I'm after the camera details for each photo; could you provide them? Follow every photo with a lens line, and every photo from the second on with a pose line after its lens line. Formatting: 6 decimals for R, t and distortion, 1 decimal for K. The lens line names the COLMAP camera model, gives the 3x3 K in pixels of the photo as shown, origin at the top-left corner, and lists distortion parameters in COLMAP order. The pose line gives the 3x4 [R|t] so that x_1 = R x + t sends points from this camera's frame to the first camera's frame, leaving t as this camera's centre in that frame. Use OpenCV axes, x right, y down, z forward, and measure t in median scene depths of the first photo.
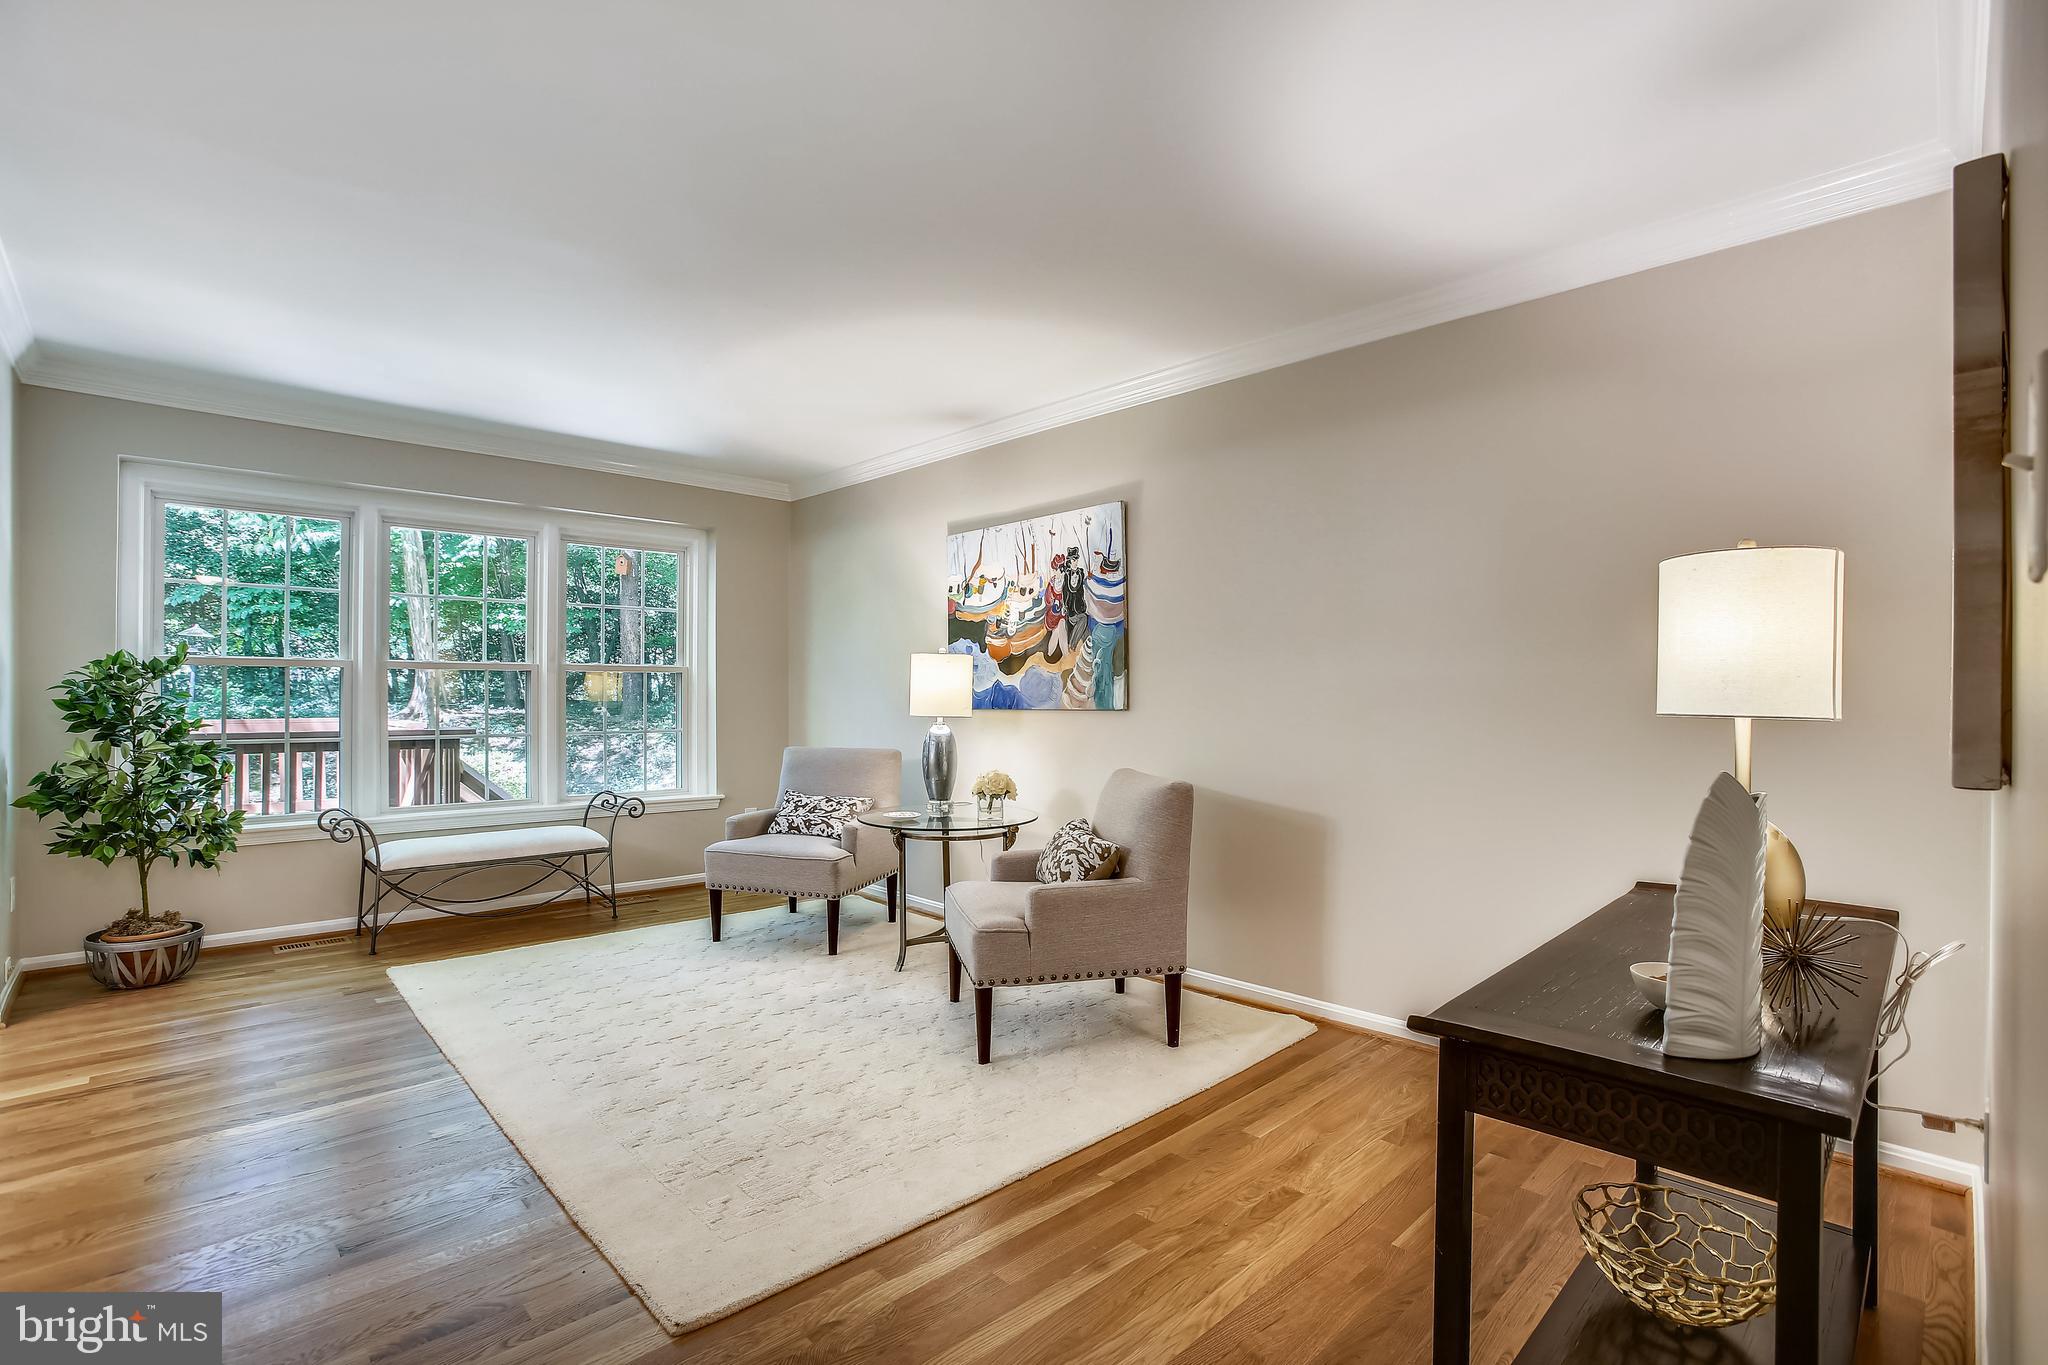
lens RADIAL K [[918.9, 0, 1024.0], [0, 918.9, 682.5], [0, 0, 1]] dist [-0.018733, 0.000307]
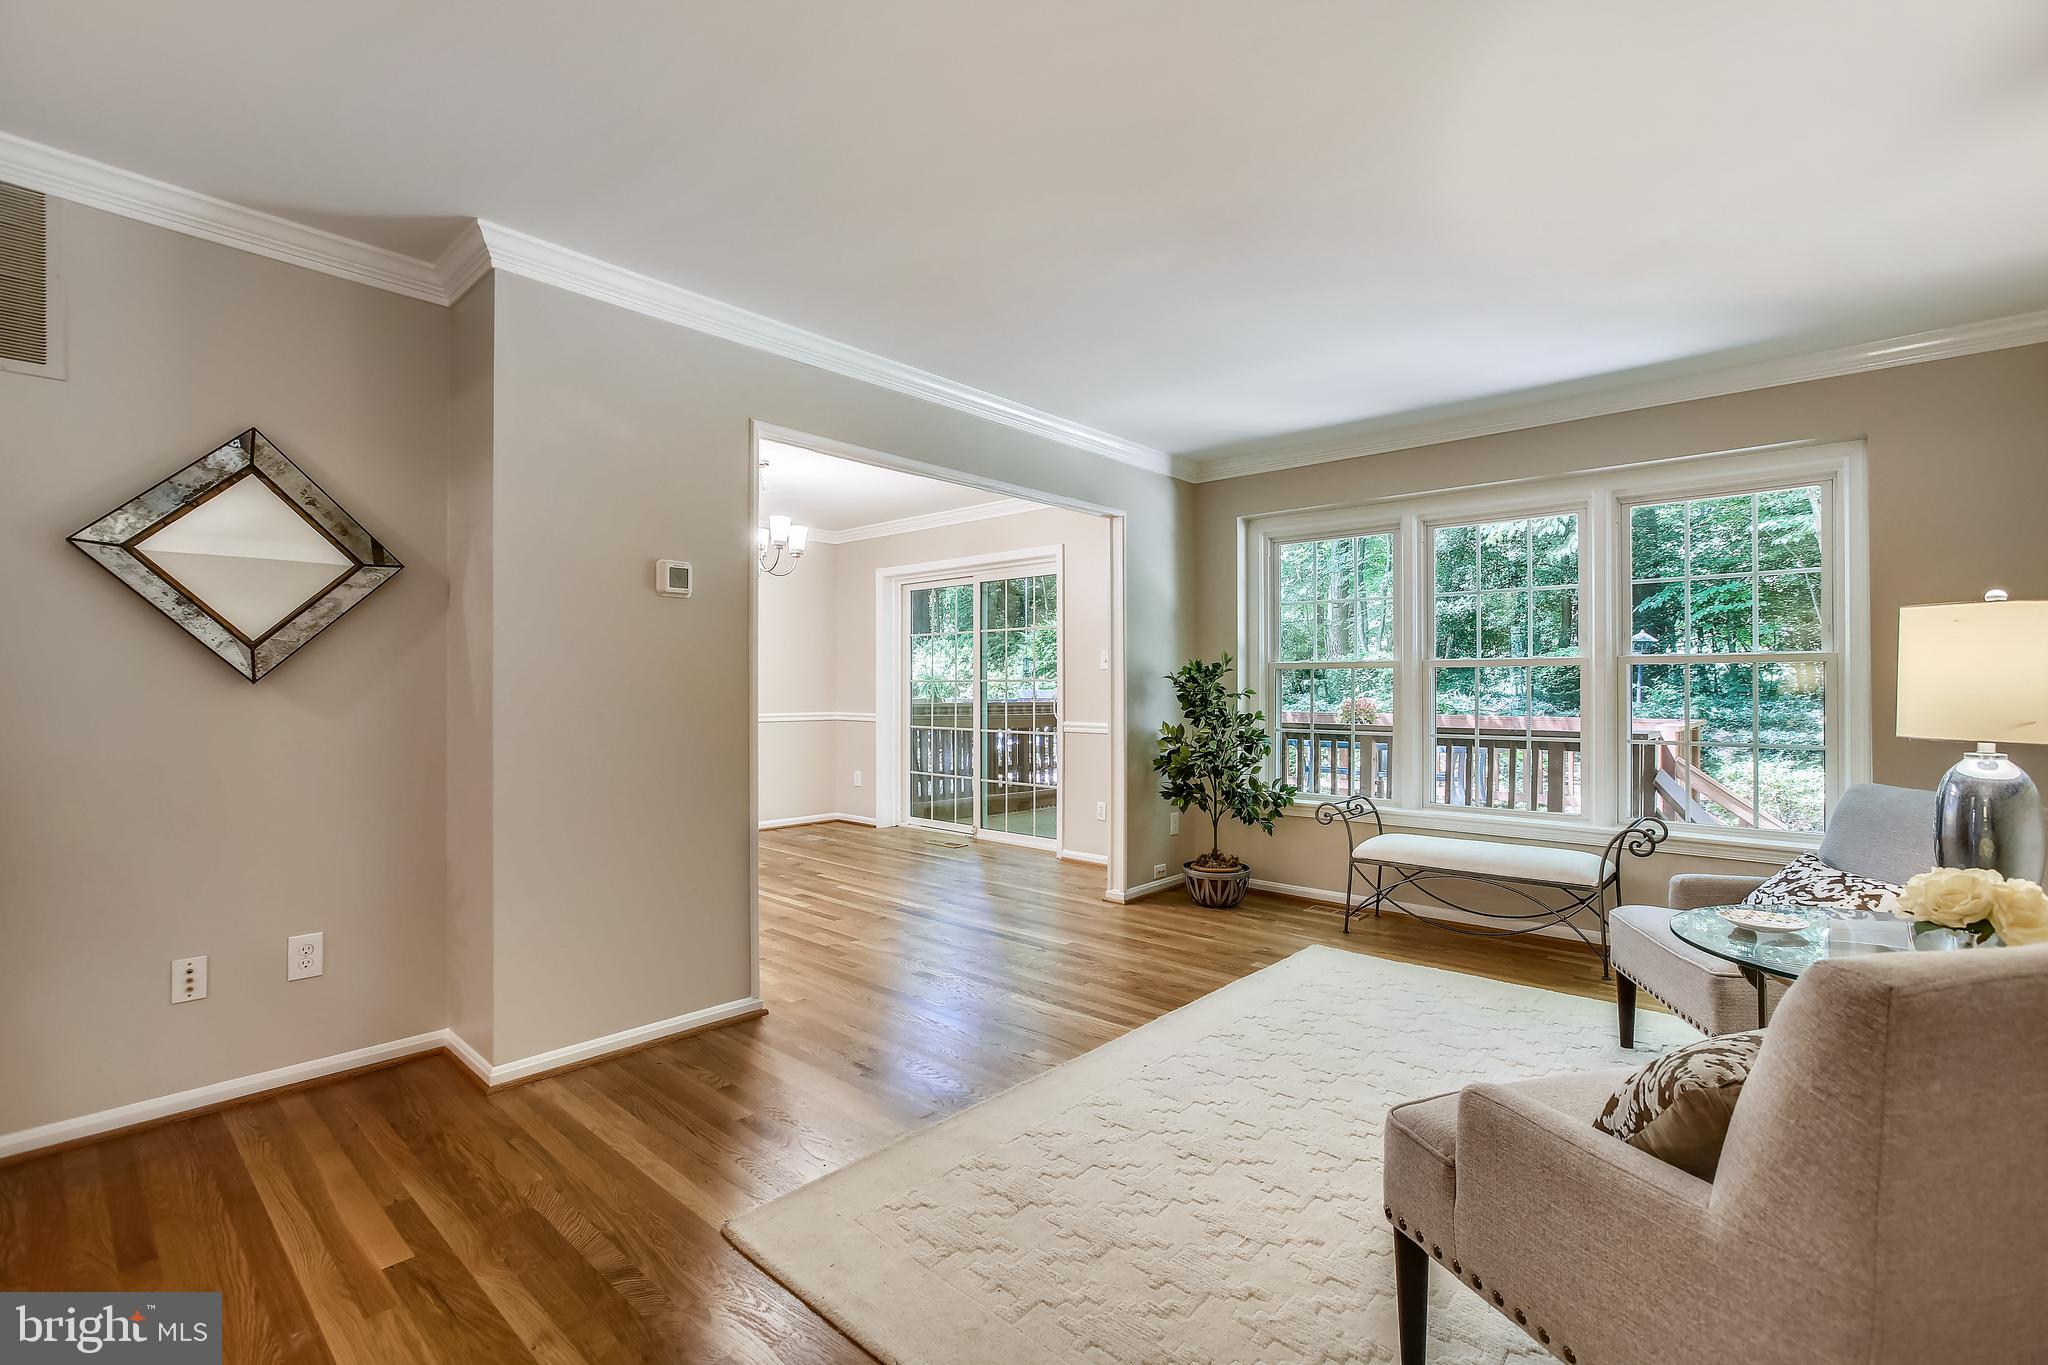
lens RADIAL K [[935.1, 0, 1056.0], [0, 935.1, 683.9], [0, 0, 1]] dist [-0.000508, -0.000020]
pose [[0.109625, -0.010026, -0.993922, 0.381868], [0.005219, 0.999941, -0.009511, 0.012685], [0.993959, -0.004144, 0.109671, 0.577742]]
